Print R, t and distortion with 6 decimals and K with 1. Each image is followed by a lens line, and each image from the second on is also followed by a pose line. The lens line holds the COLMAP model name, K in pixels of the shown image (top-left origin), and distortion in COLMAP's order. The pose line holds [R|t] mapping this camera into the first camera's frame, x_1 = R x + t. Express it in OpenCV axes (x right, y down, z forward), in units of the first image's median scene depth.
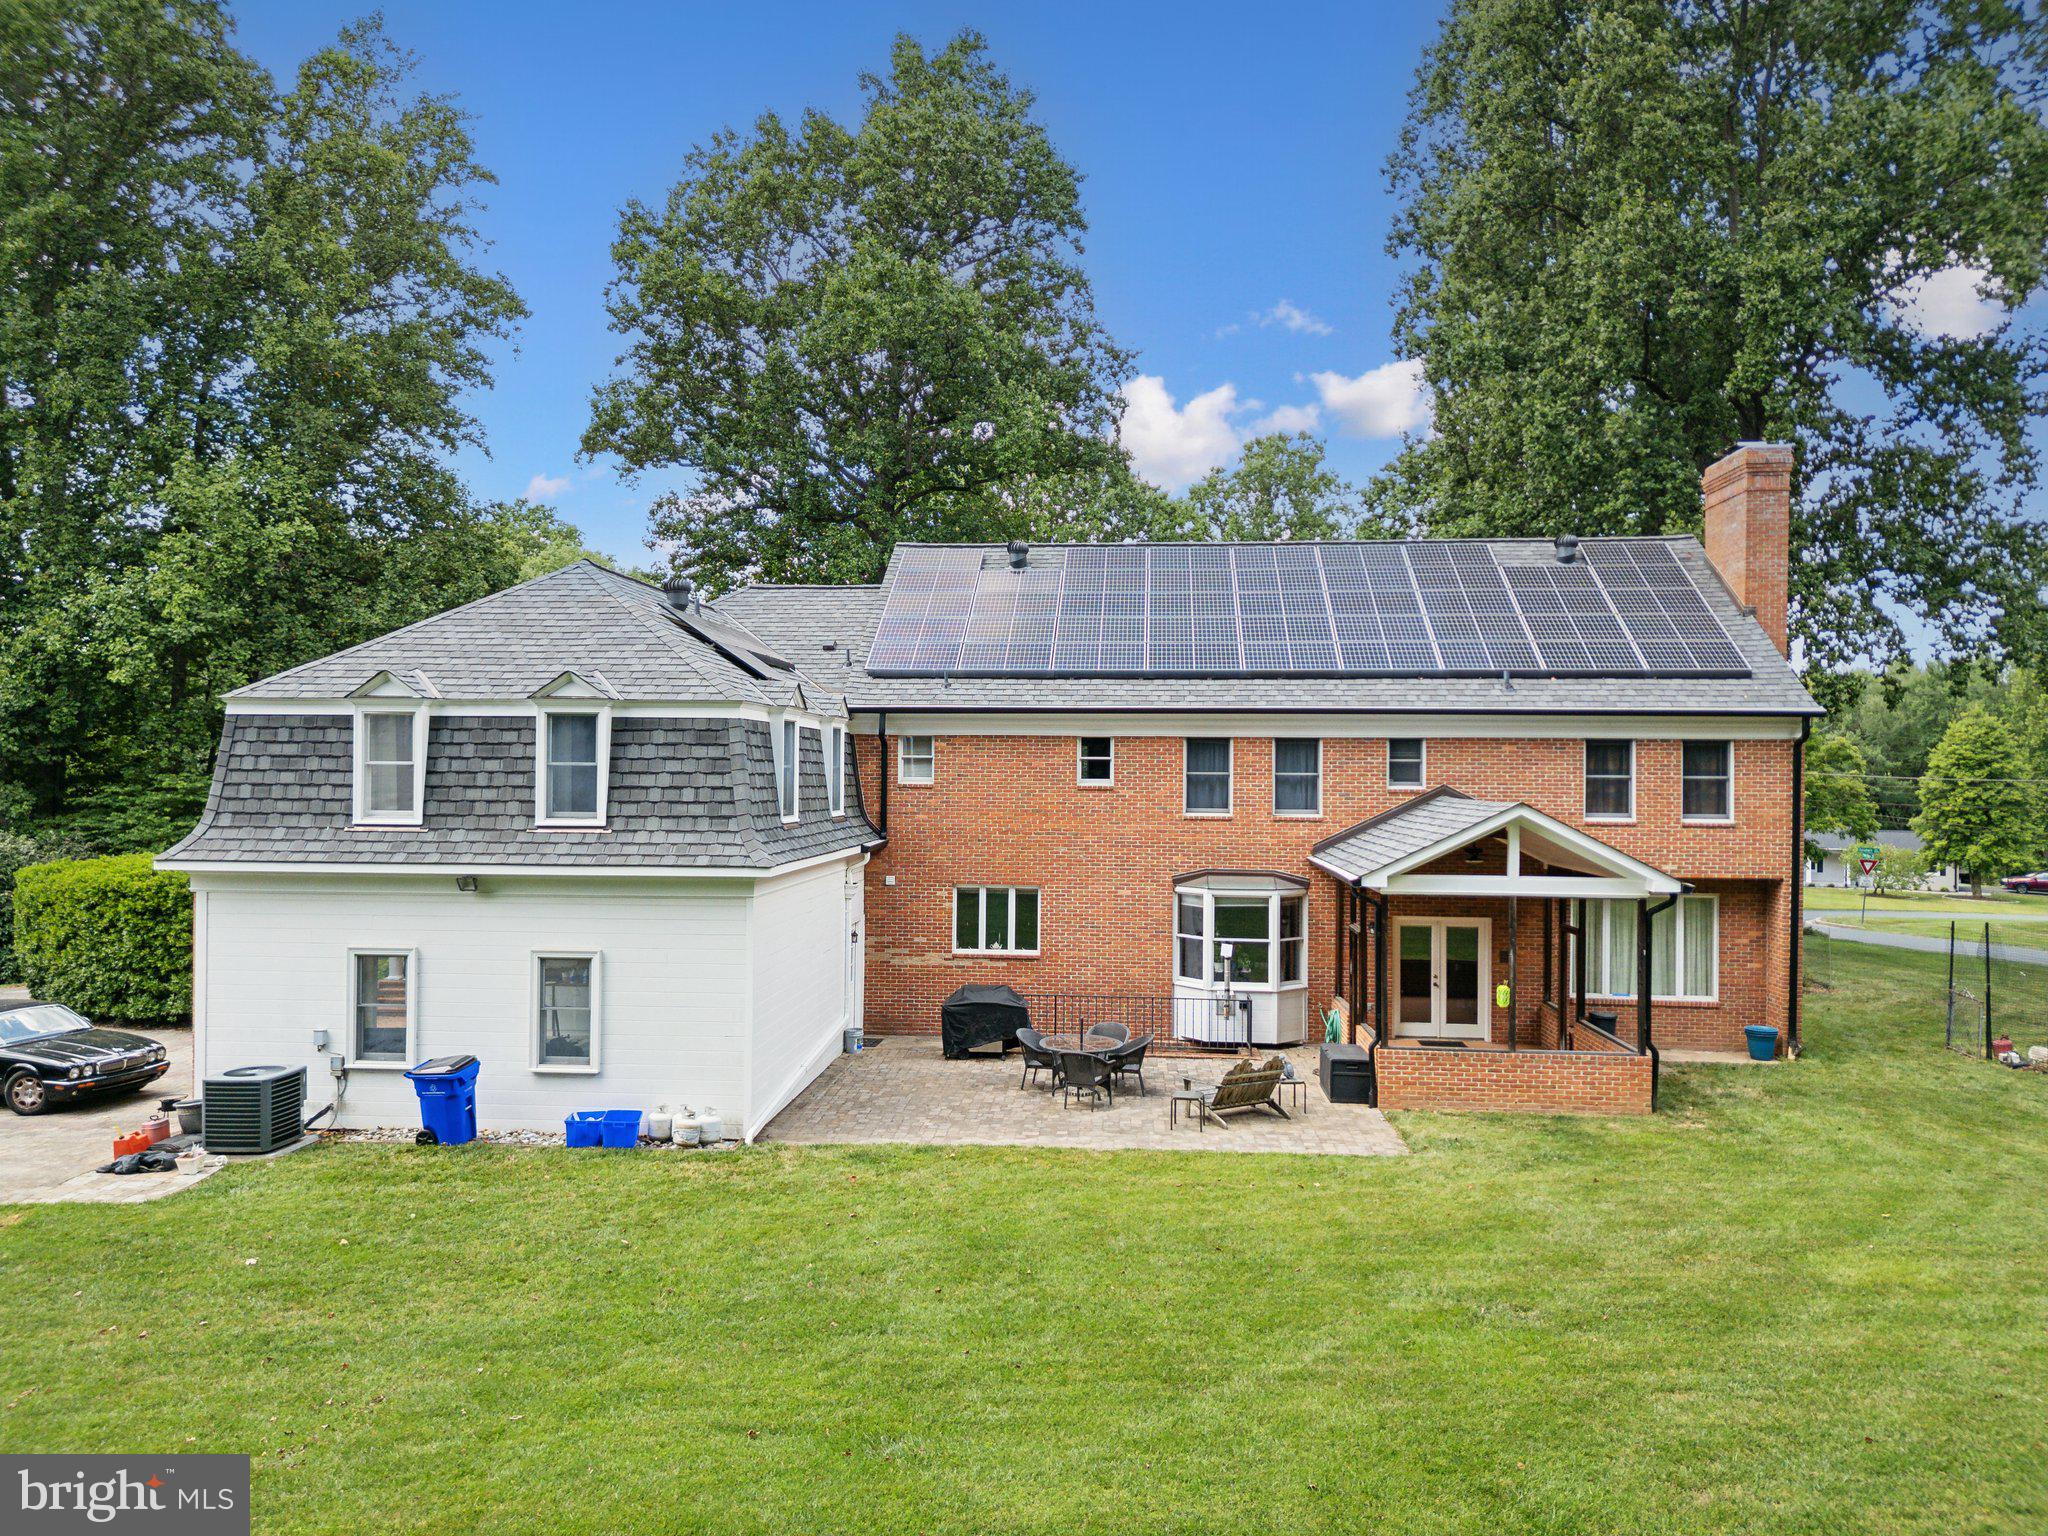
lens RADIAL K [[1442.5, 0, 1024.0], [0, 1442.5, 768.0], [0, 0, 1]] dist [0.024082, 0.000076]
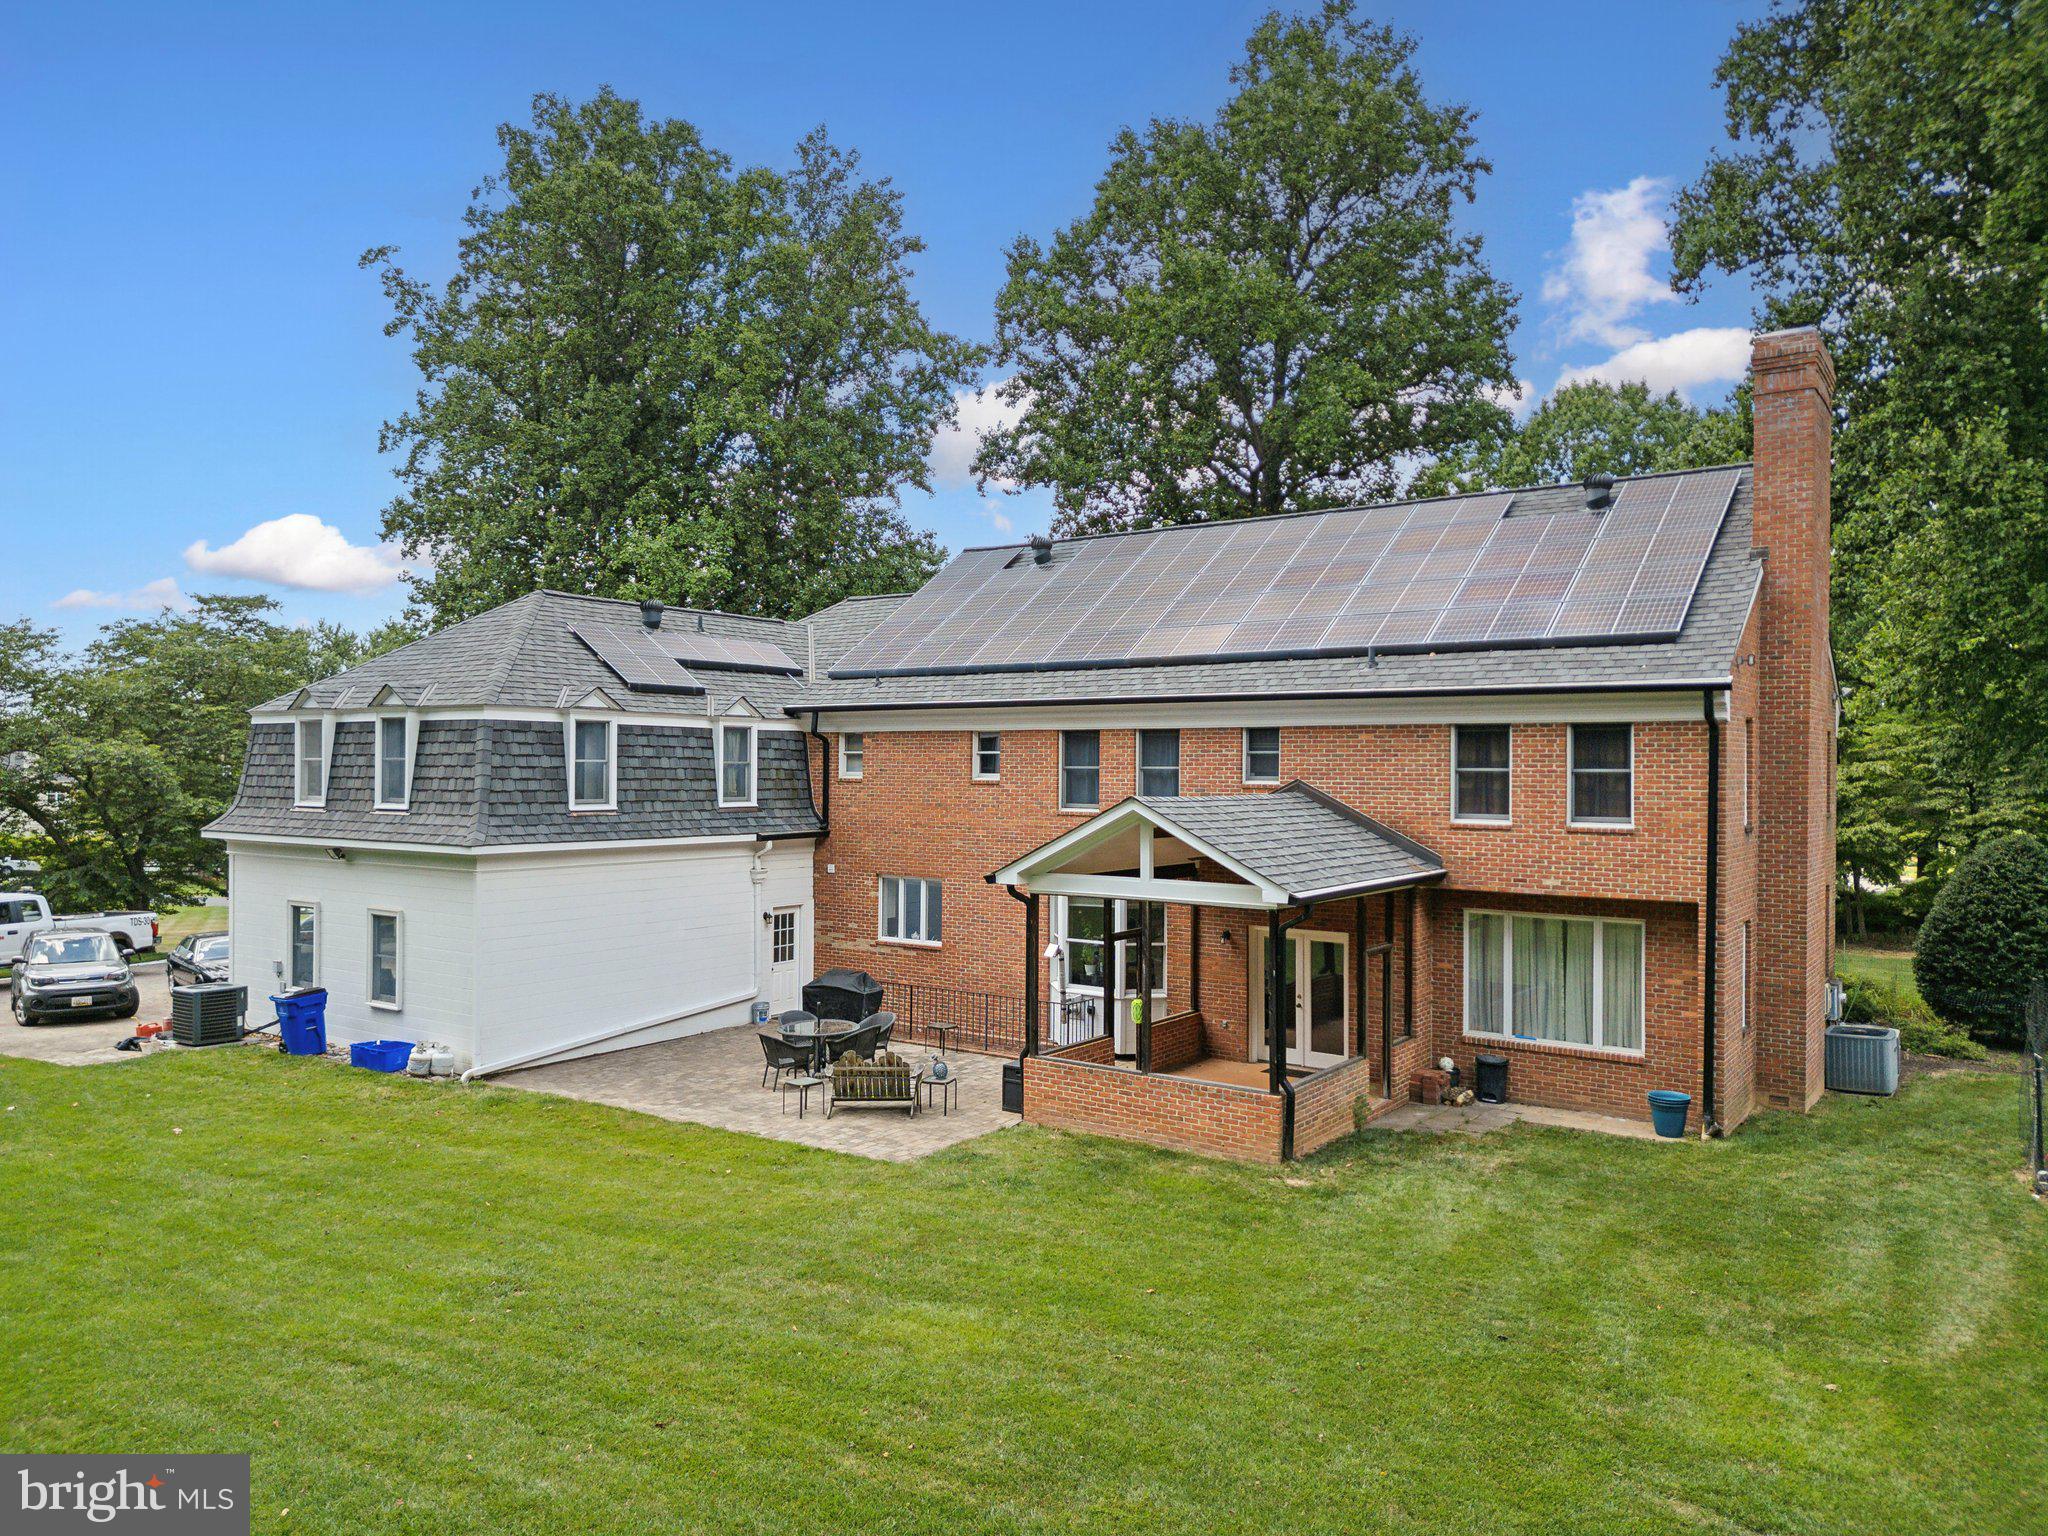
lens RADIAL K [[1447.9, 0, 1024.0], [0, 1447.9, 768.0], [0, 0, 1]] dist [0.025788, -0.006791]
pose [[0.860337, -0.002666, -0.509720, 0.594323], [0.001773, 0.999996, -0.002238, 0.006311], [0.509723, 0.001022, 0.860338, 0.155145]]
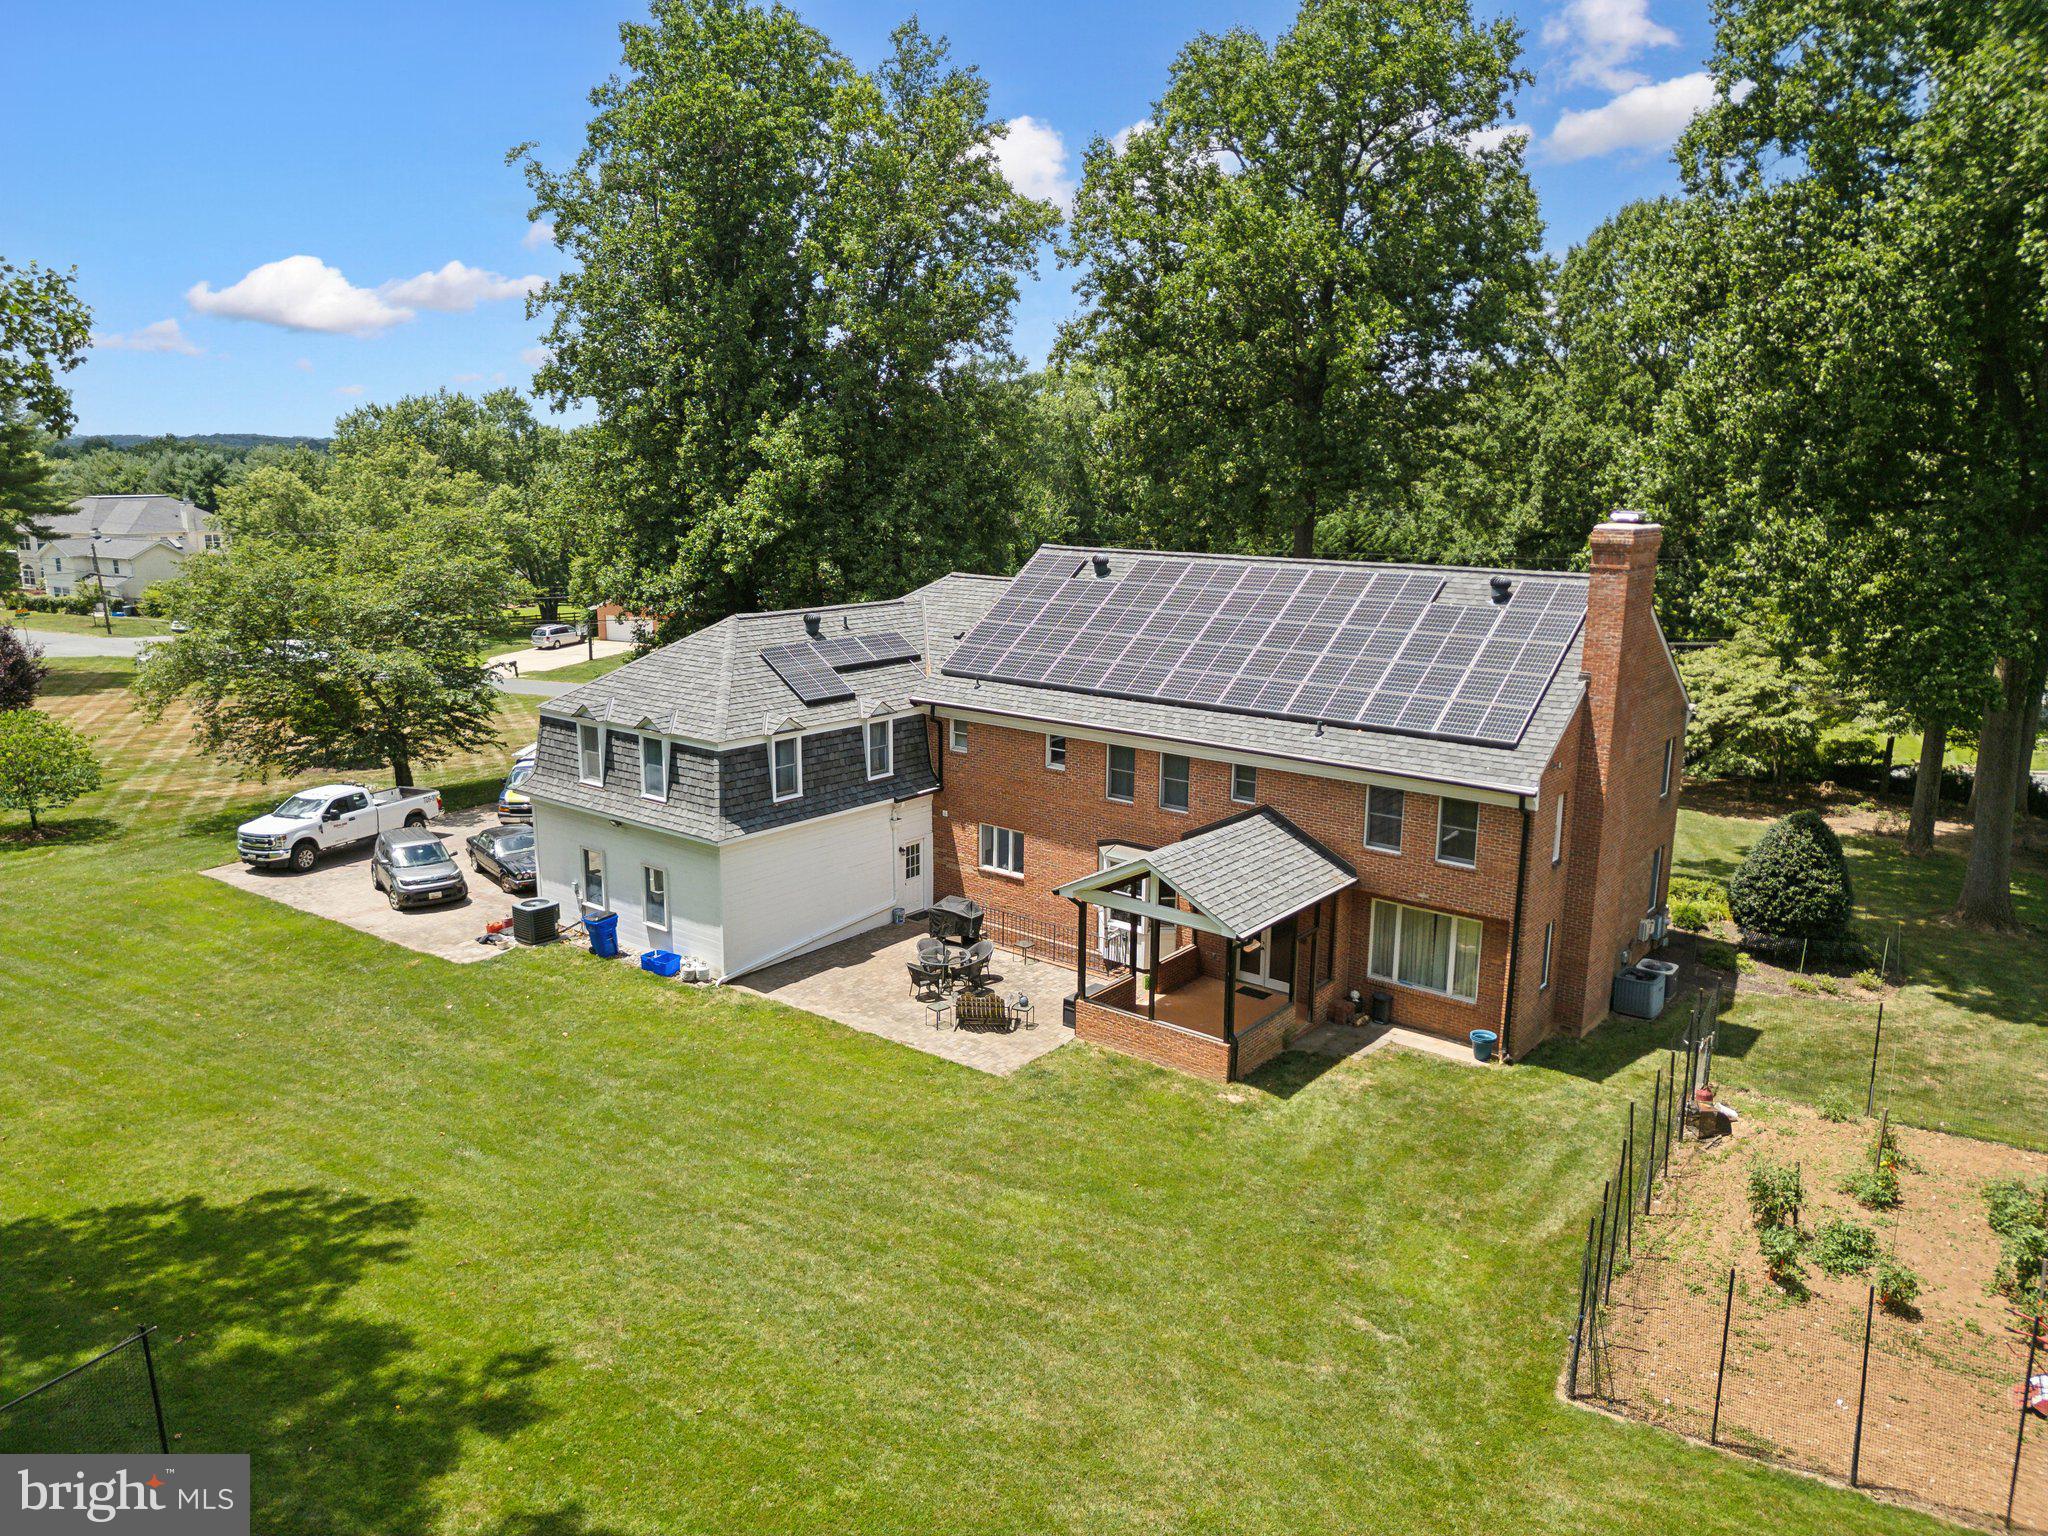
lens RADIAL K [[1435.7, 0, 1024.0], [0, 1435.7, 768.0], [0, 0, 1]] dist [0.044136, -0.000871]
pose [[0.831537, 0.117880, -0.542817, 0.802060], [-0.002521, 0.978014, 0.208526, -0.287253], [0.555464, -0.172029, 0.813552, -0.163419]]
